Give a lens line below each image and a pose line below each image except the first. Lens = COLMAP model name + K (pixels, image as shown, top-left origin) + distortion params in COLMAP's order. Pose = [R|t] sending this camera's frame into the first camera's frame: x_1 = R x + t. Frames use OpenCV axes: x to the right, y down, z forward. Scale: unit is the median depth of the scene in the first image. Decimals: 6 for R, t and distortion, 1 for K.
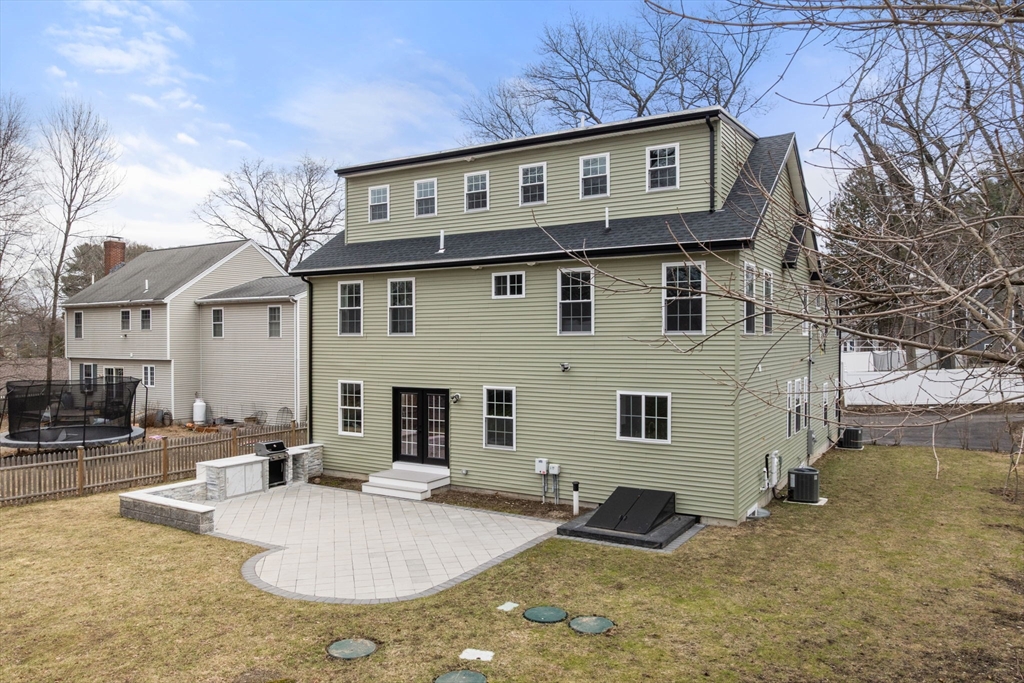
lens RADIAL K [[730.6, 0, 512.0], [0, 730.6, 340.0], [0, 0, 1]] dist [-0.034911, -0.006898]
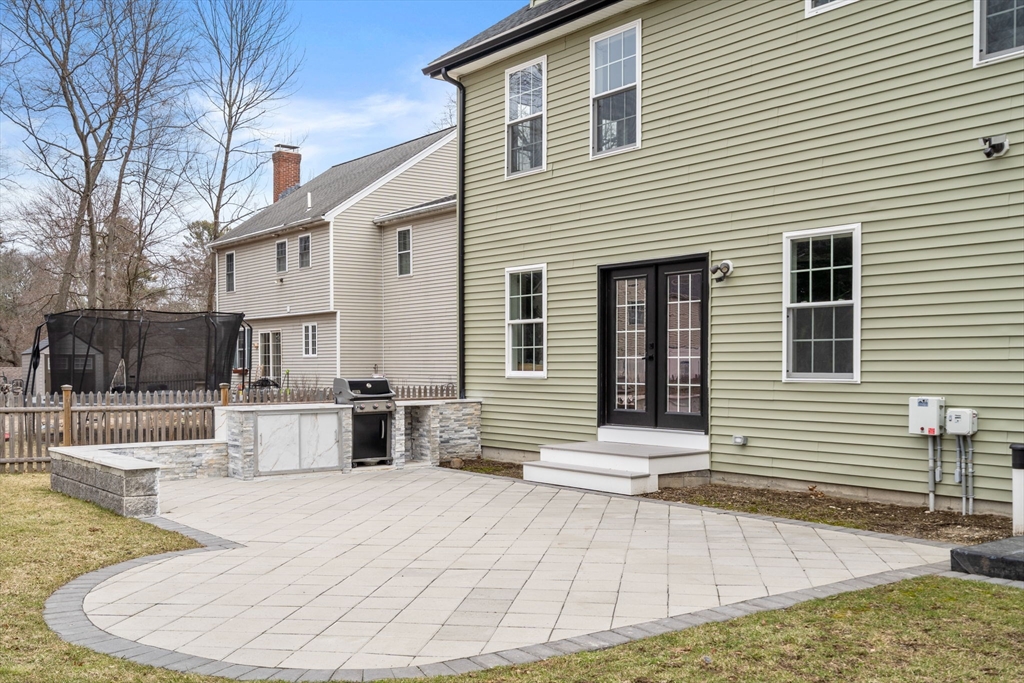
lens RADIAL K [[1069.4, 0, 507.2], [0, 1069.4, 373.2], [0, 0, 1]] dist [0.001697, 0.000000]
pose [[0.925291, 0.005563, -0.379217, 0.045106], [-0.000673, 0.999915, 0.013028, 0.129234], [0.379257, -0.011799, 0.925216, 0.354949]]
